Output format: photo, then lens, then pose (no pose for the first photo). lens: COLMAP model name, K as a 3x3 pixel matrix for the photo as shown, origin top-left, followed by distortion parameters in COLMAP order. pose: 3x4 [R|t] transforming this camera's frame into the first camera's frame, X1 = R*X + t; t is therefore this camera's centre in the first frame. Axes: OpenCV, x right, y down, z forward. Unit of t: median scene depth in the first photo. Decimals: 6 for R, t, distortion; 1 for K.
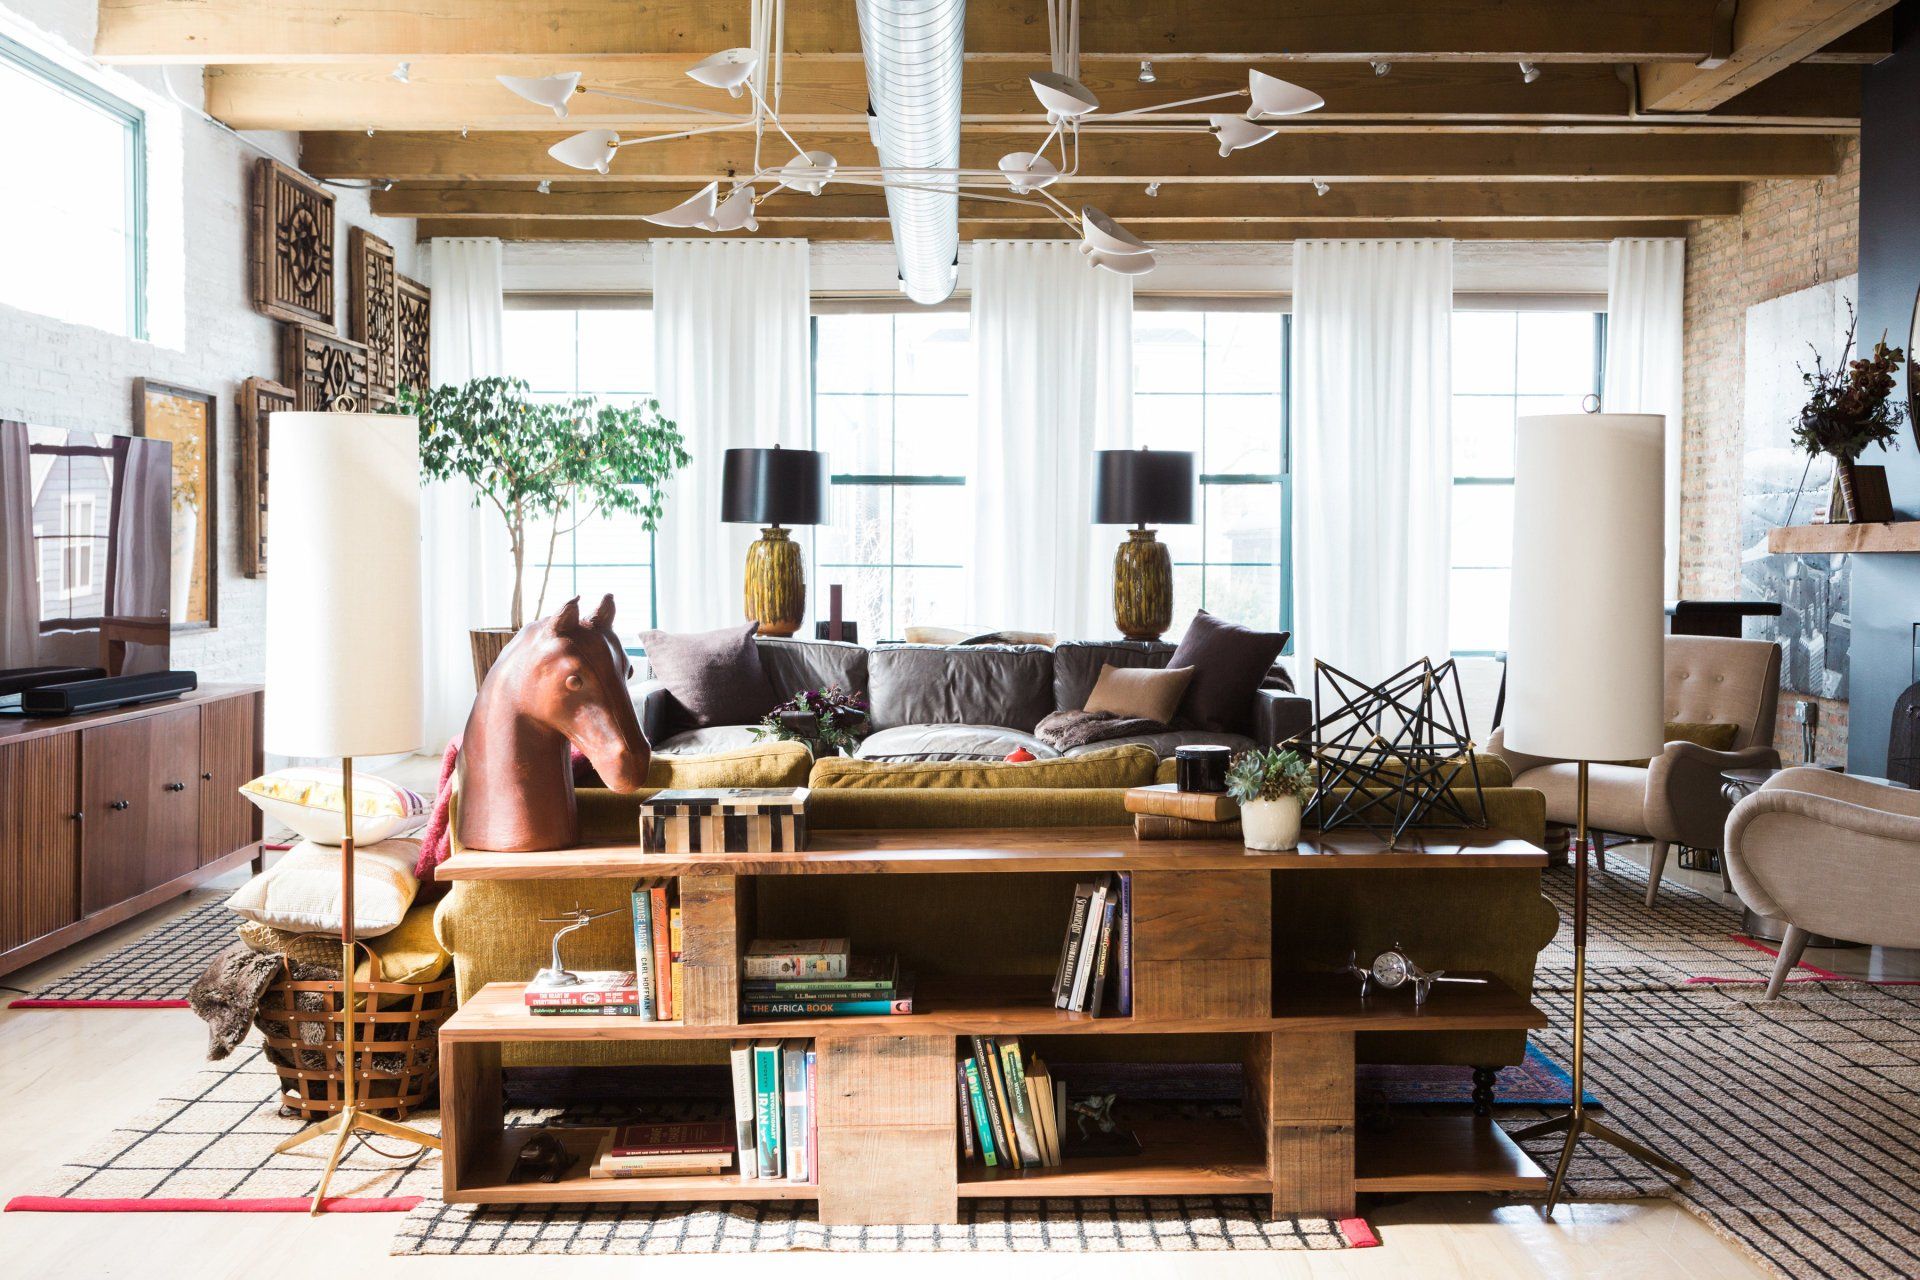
lens RADIAL K [[1960.4, 0, 965.4], [0, 1960.4, 632.4], [0, 0, 1]] dist [0.013843, 0.005526]
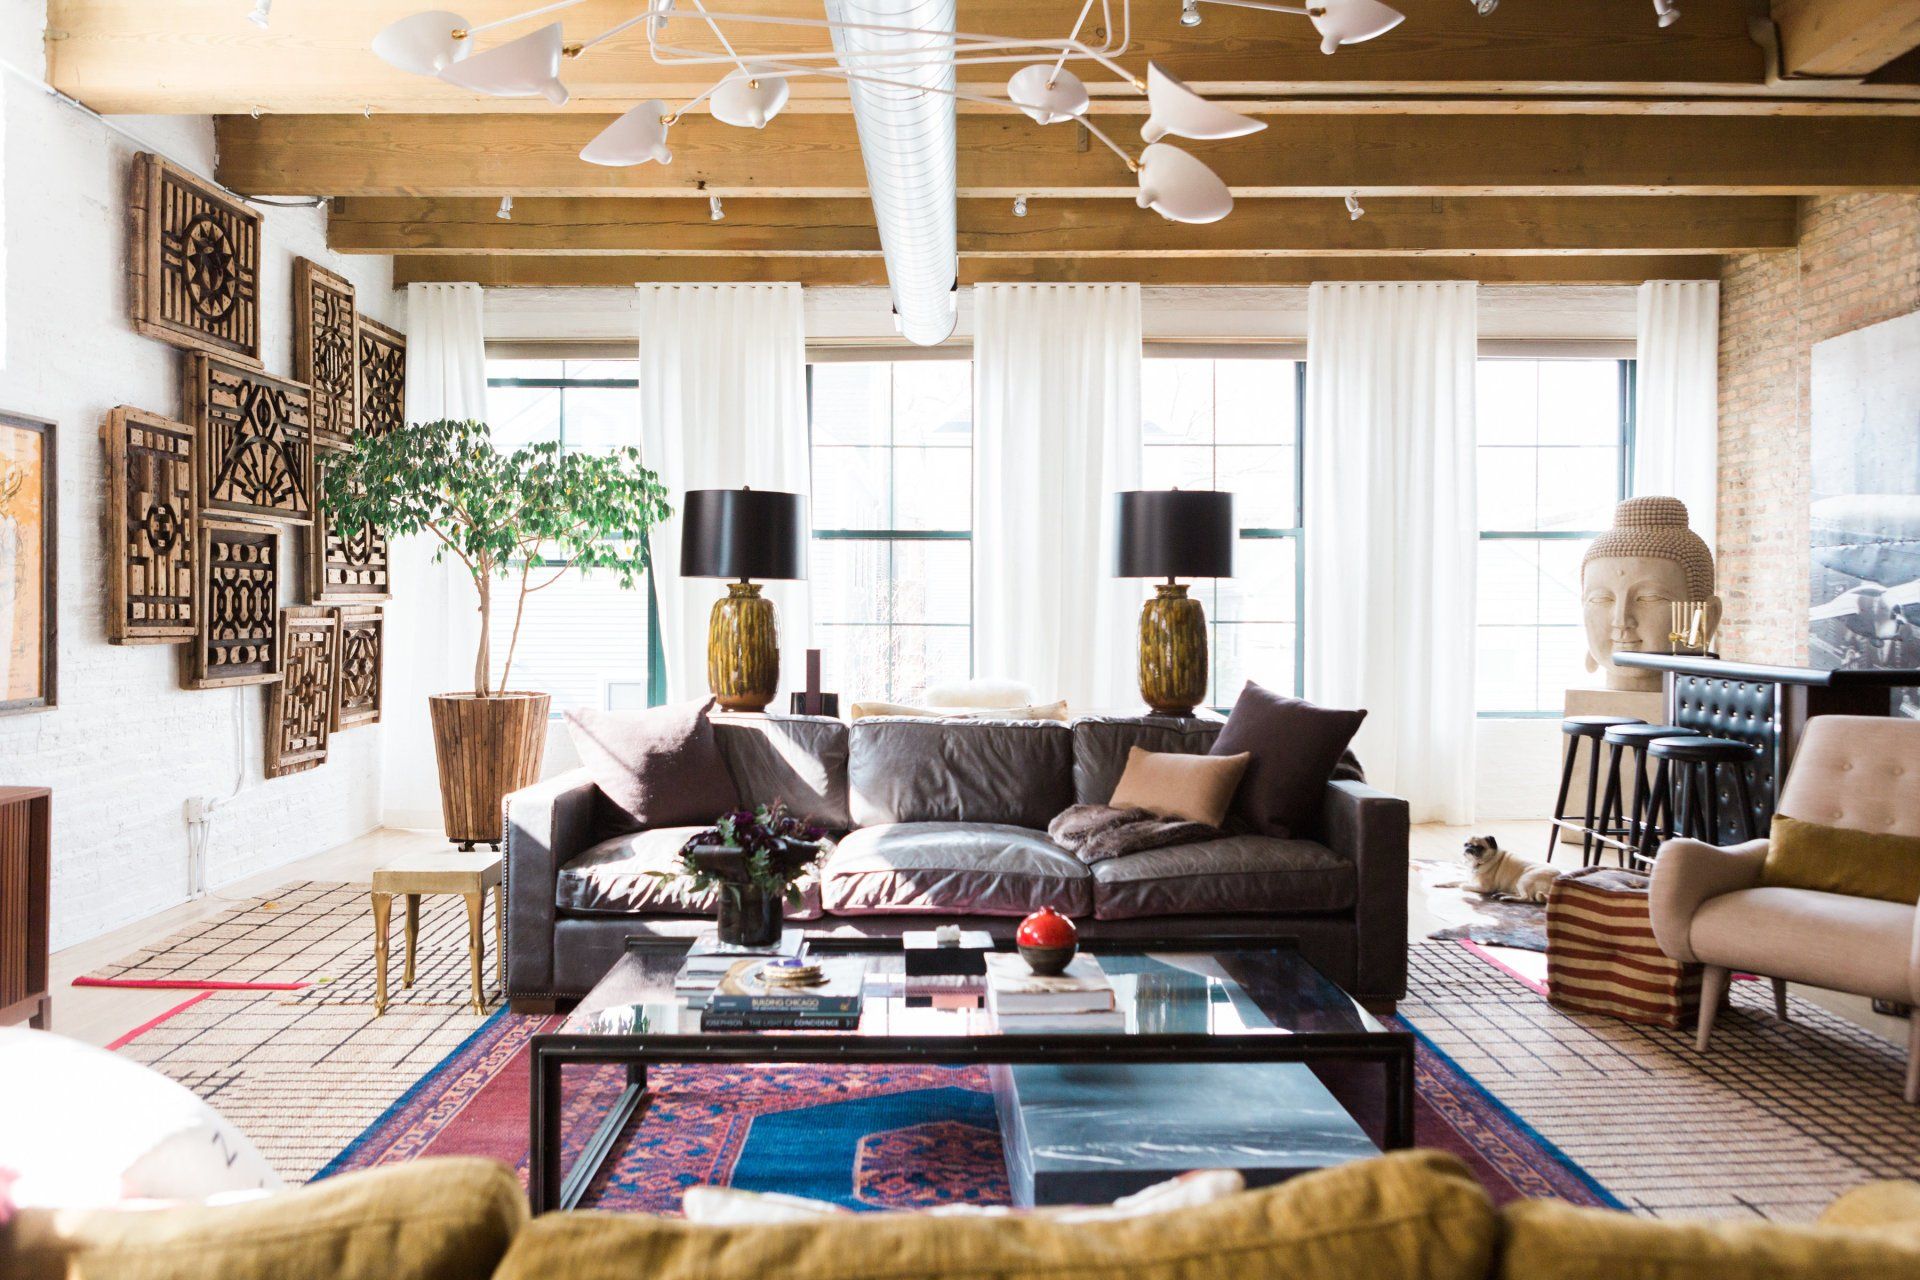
lens RADIAL K [[1506.1, 0, 966.0], [0, 1506.1, 625.5], [0, 0, 1]] dist [0.007692, 0.006787]
pose [[0.999996, -0.001870, -0.002099, 0.001430], [0.001809, 0.999583, -0.028823, -0.014425], [0.002152, 0.028819, 0.999582, 0.313940]]
